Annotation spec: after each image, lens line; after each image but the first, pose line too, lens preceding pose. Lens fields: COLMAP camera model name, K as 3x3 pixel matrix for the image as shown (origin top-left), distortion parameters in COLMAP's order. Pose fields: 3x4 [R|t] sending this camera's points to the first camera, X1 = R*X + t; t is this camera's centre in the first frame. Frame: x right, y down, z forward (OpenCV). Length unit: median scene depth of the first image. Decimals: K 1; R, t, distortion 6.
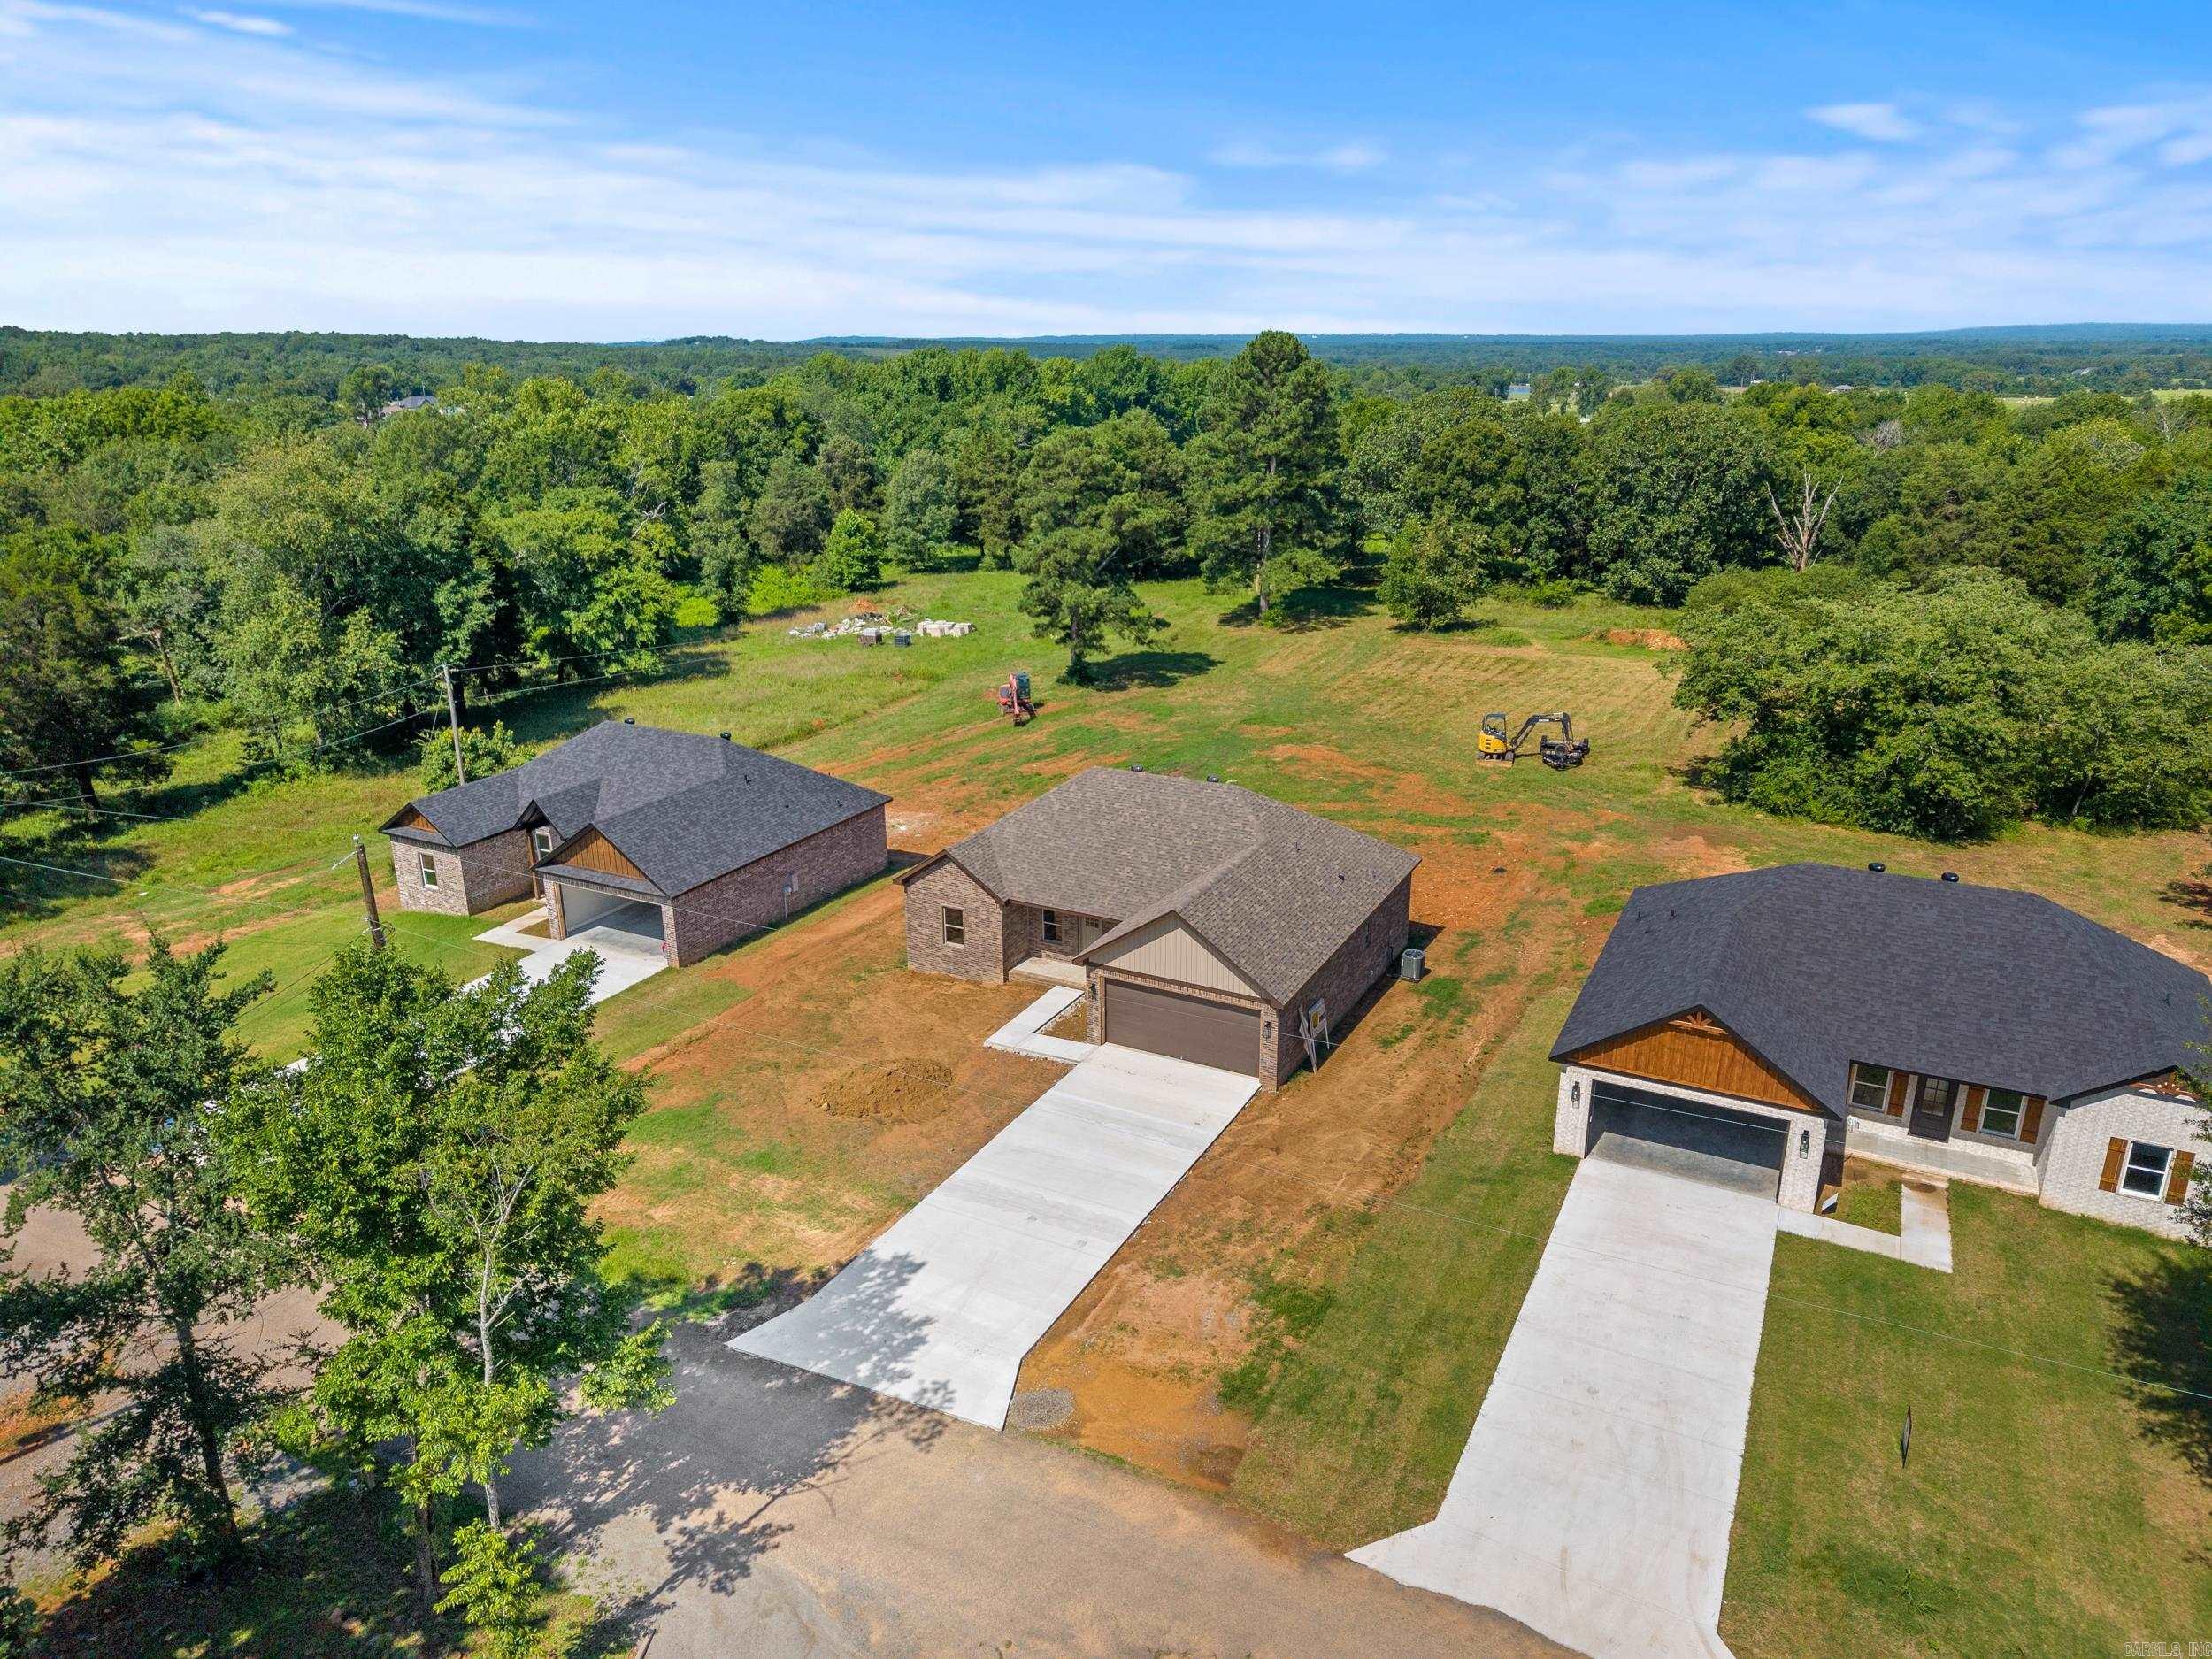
lens RADIAL K [[1465.5, 0, 1105.2], [0, 1465.5, 835.7], [0, 0, 1]] dist [0.064939, -0.082772]
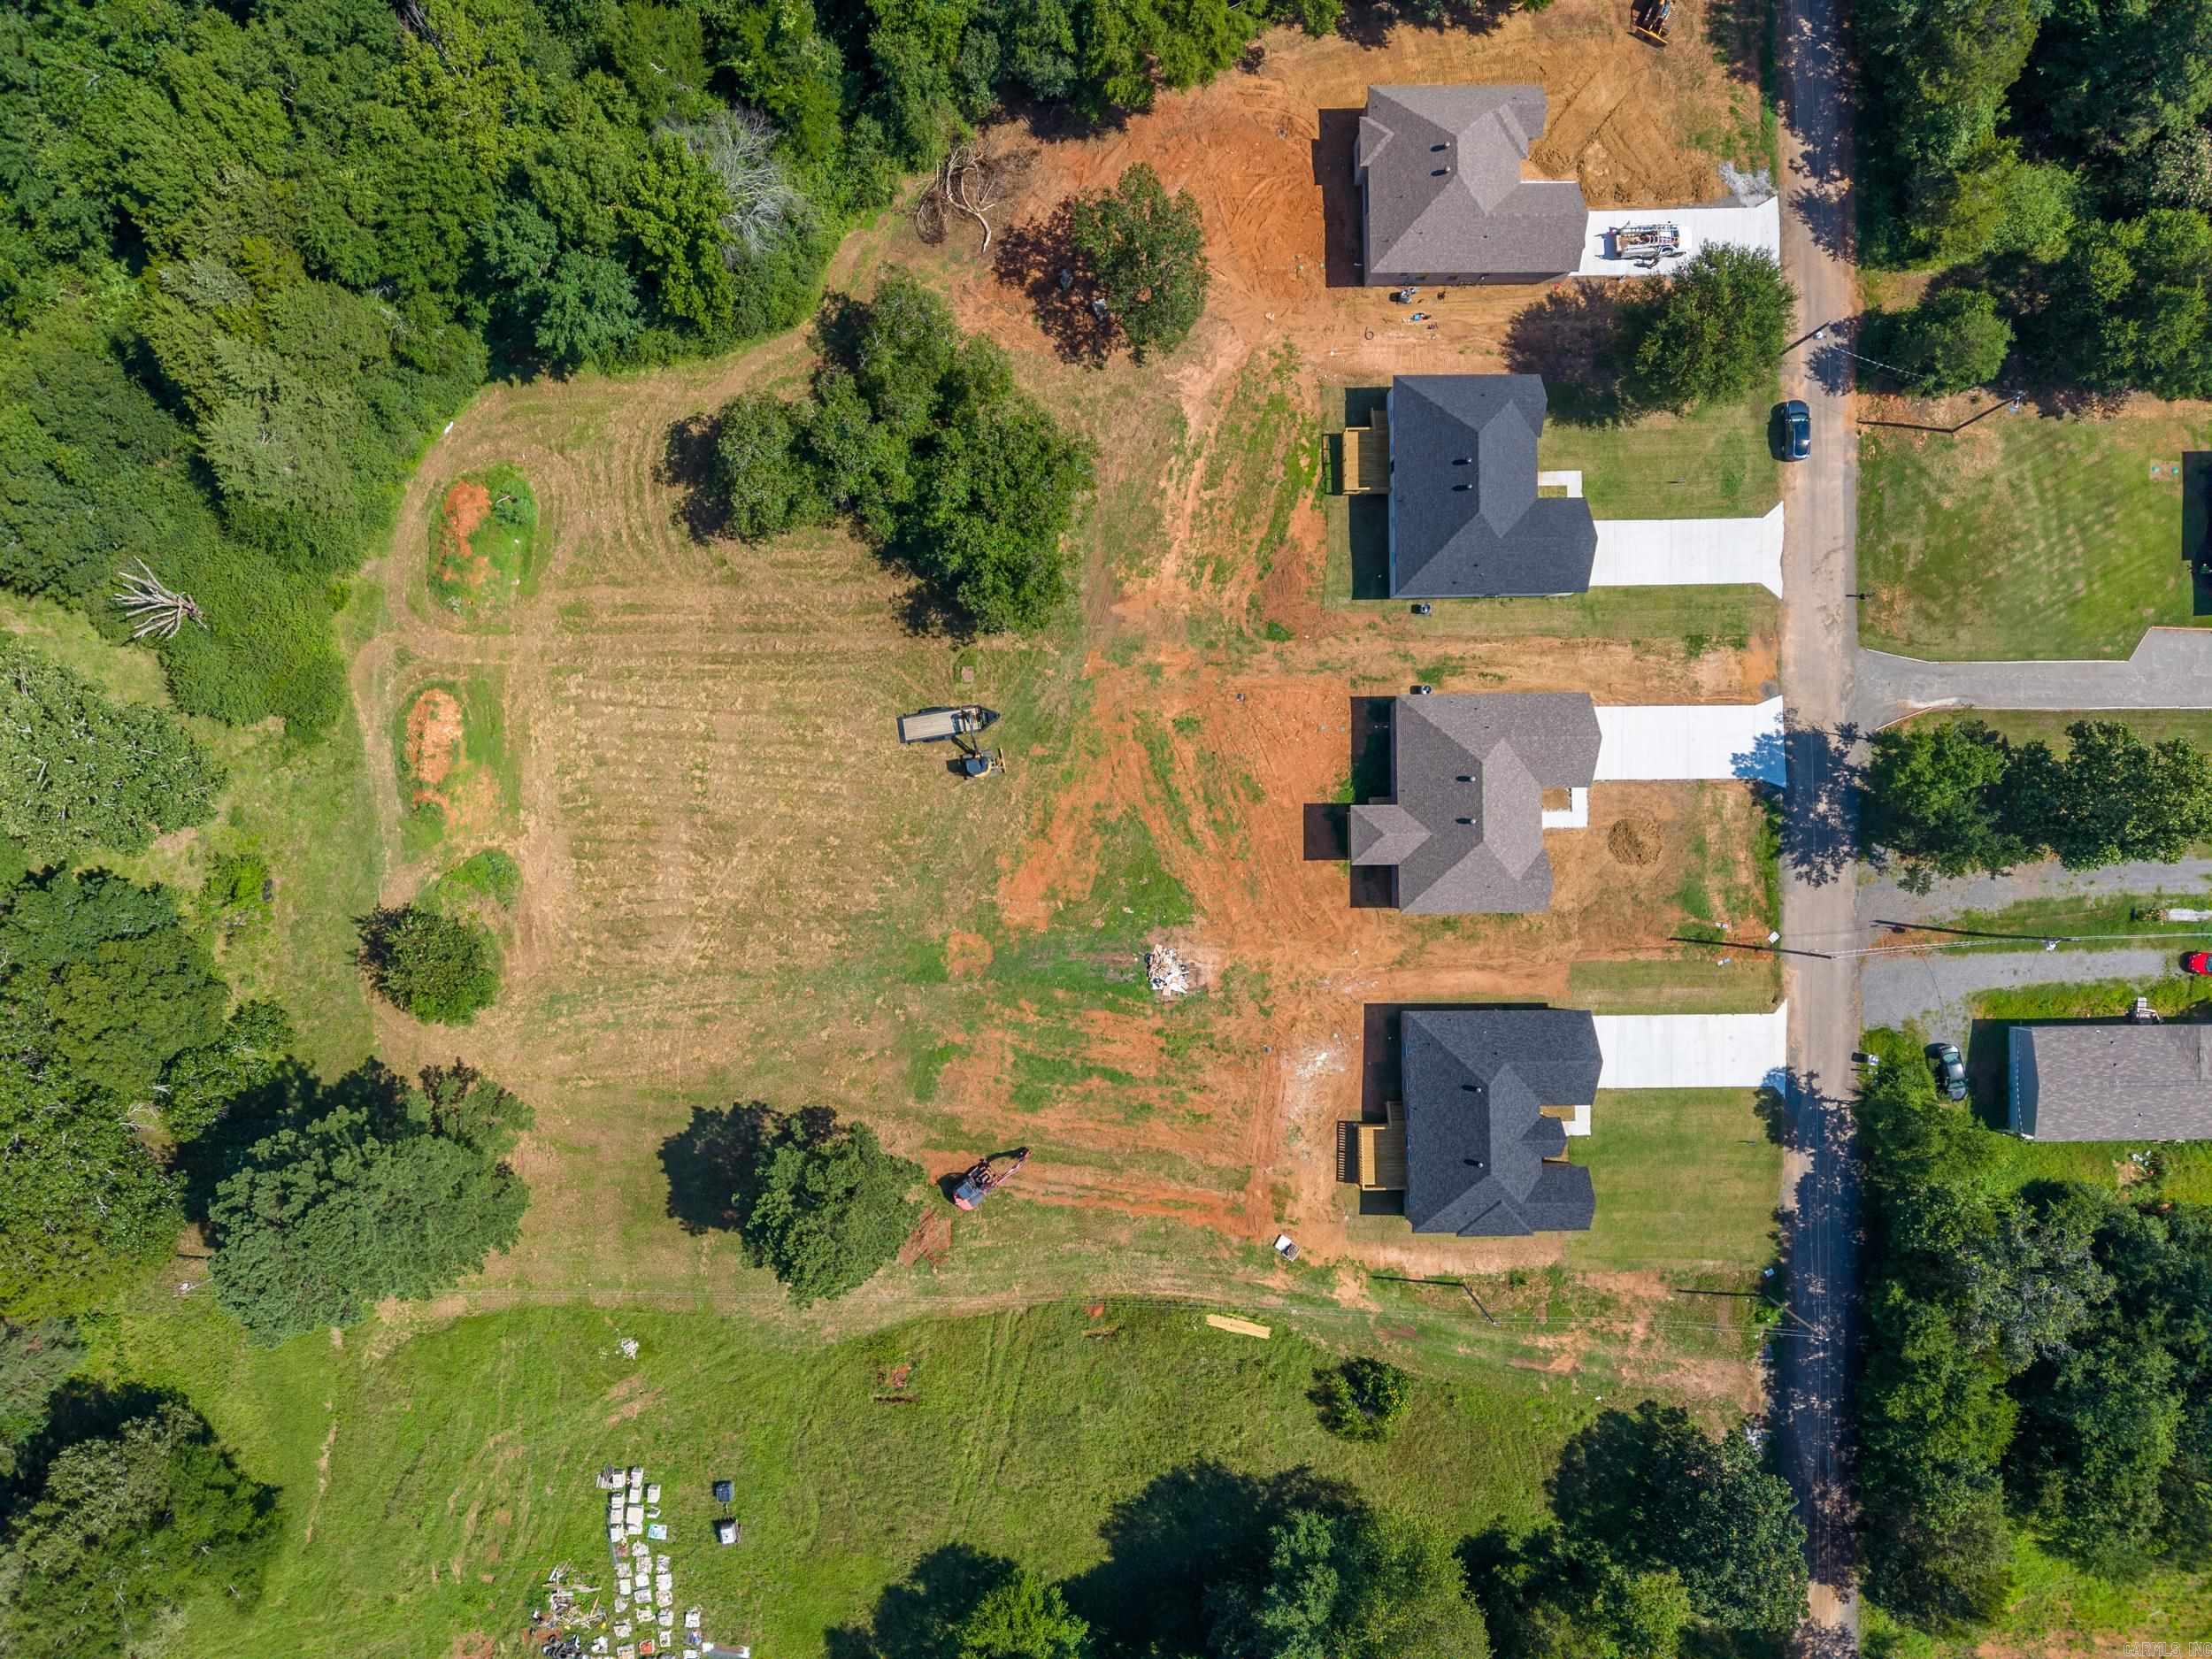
lens RADIAL K [[1465.5, 0, 1105.2], [0, 1465.5, 835.7], [0, 0, 1]] dist [0.064939, -0.082772]
pose [[-0.473611, -0.880662, 0.011290, 0.190383], [0.258508, -0.126745, 0.957658, -1.816676], [-0.841942, 0.456476, 0.287686, 0.757744]]
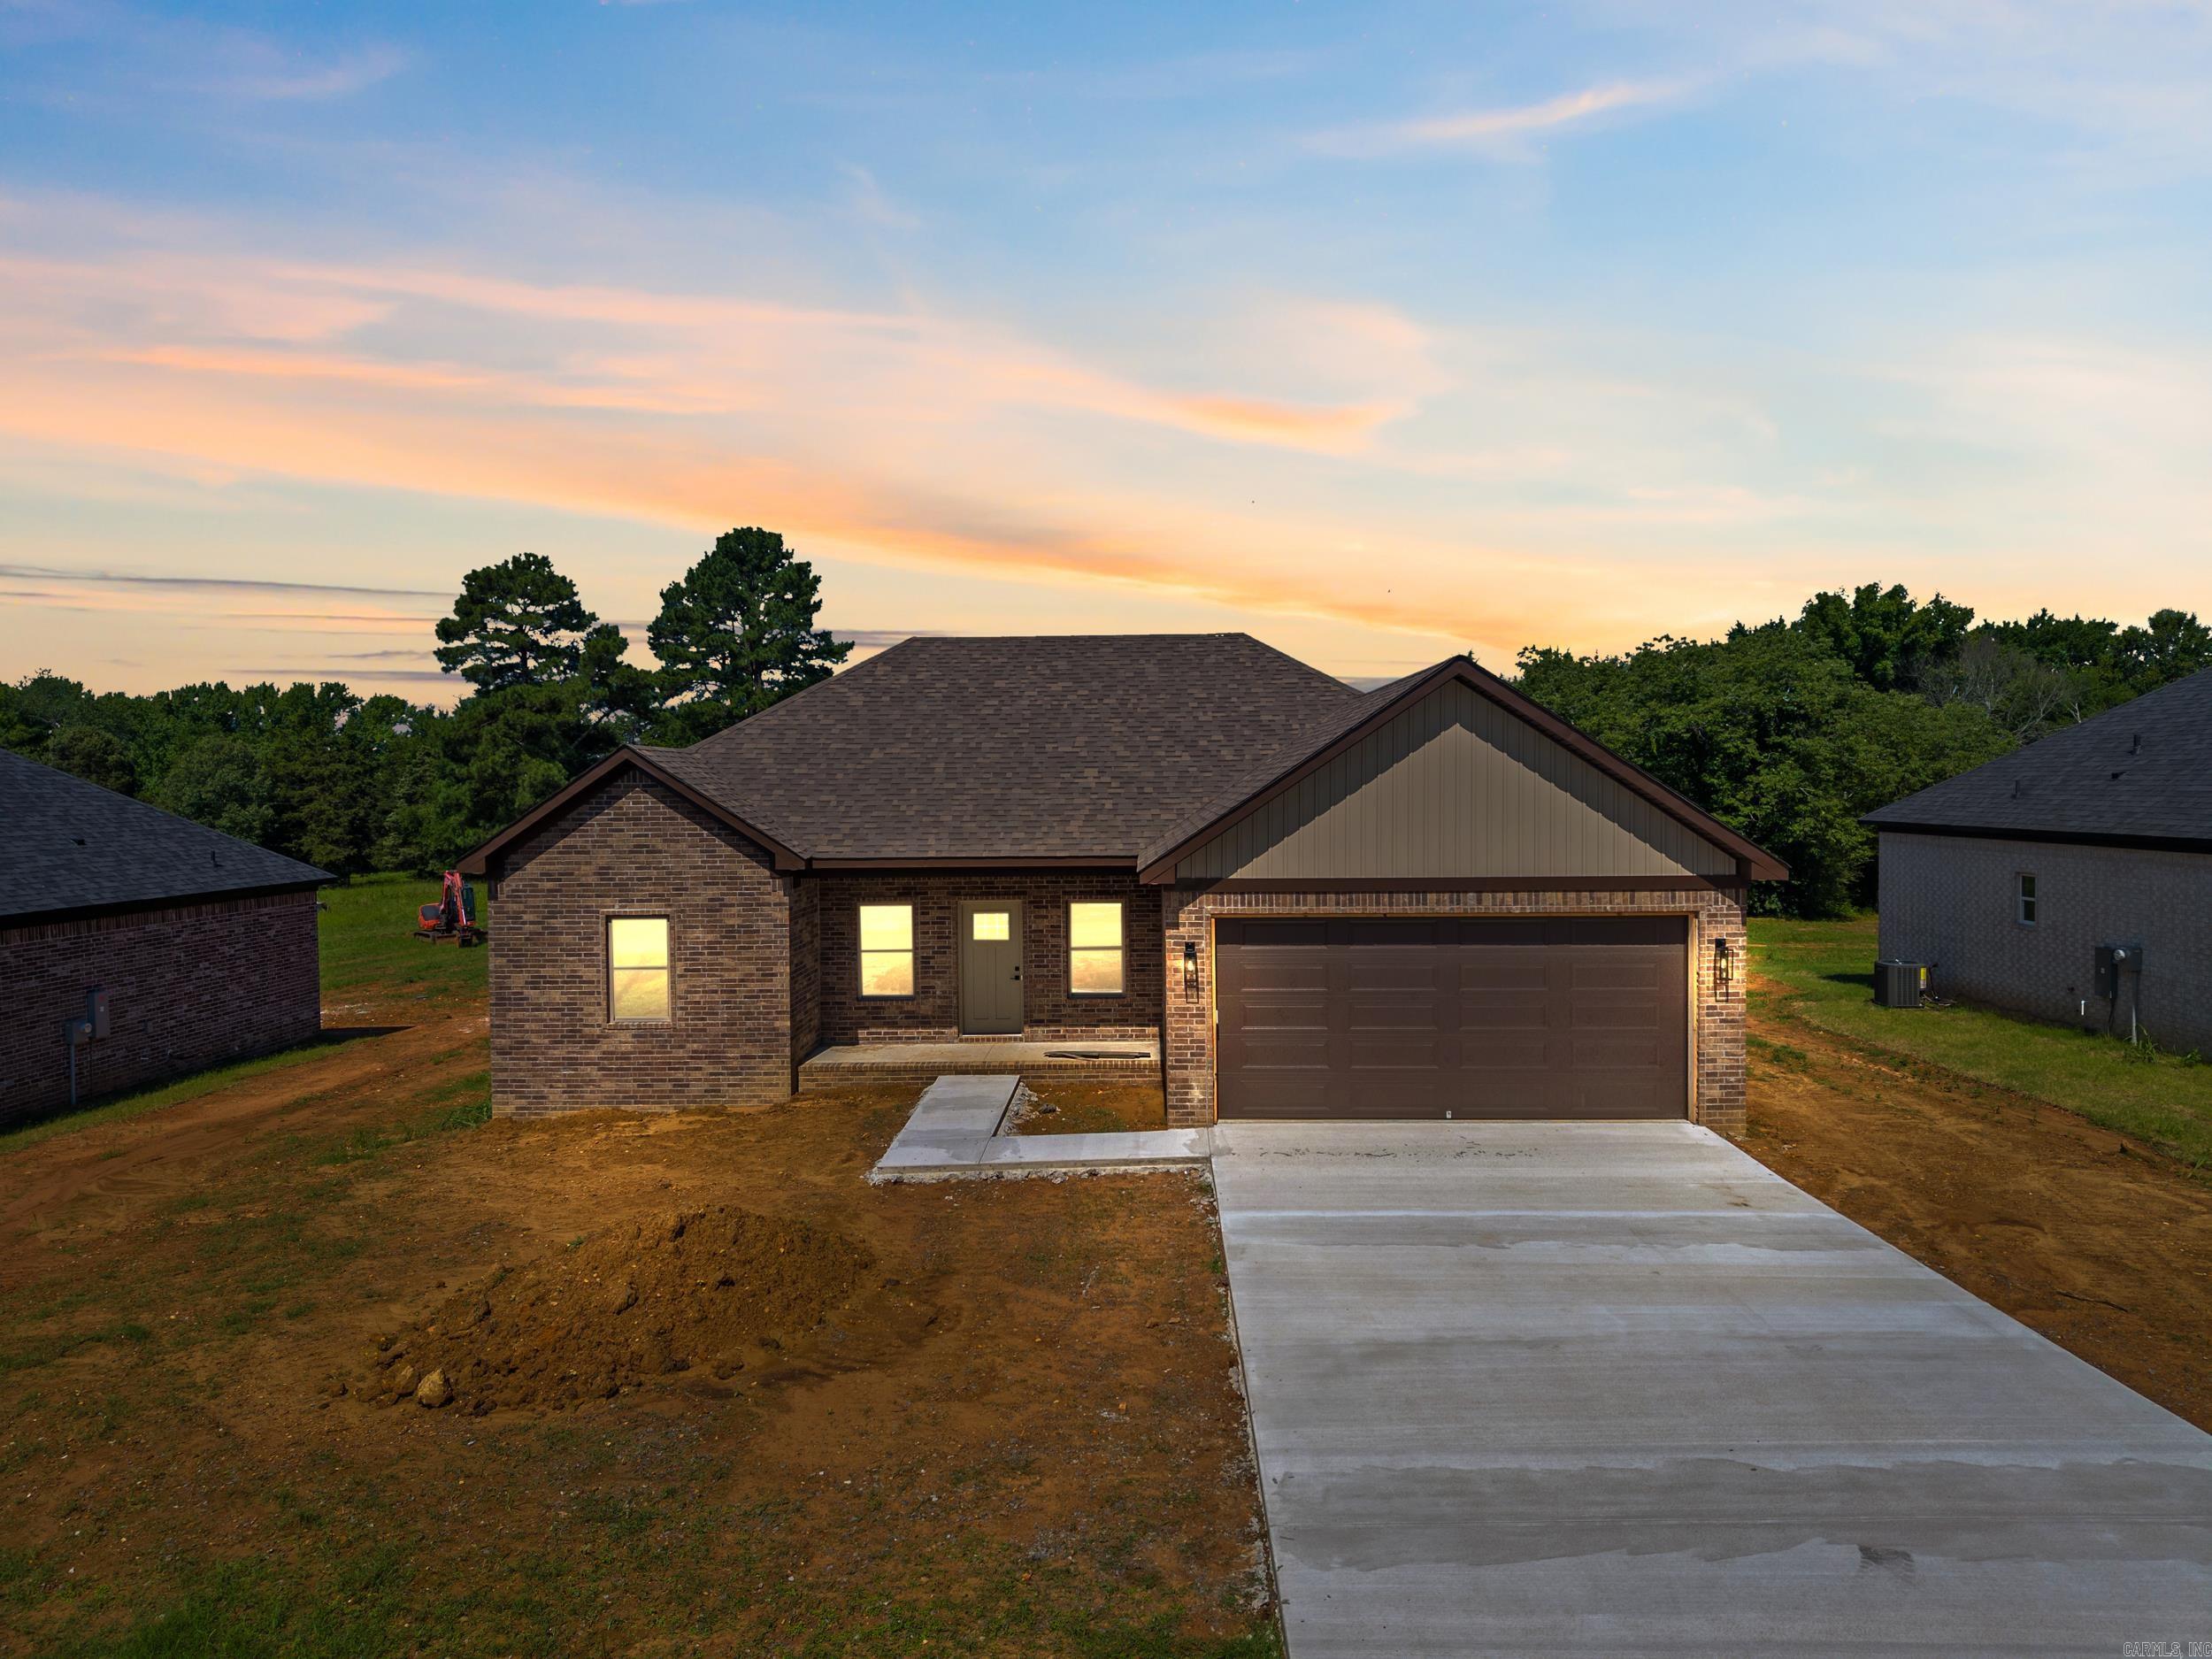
lens RADIAL K [[1465.5, 0, 1105.2], [0, 1465.5, 835.7], [0, 0, 1]] dist [0.064939, -0.082772]
pose [[0.899473, -0.020819, 0.436481, -0.138686], [0.146390, 0.955502, -0.256096, 0.124802], [-0.411727, 0.294248, 0.862496, 0.520864]]
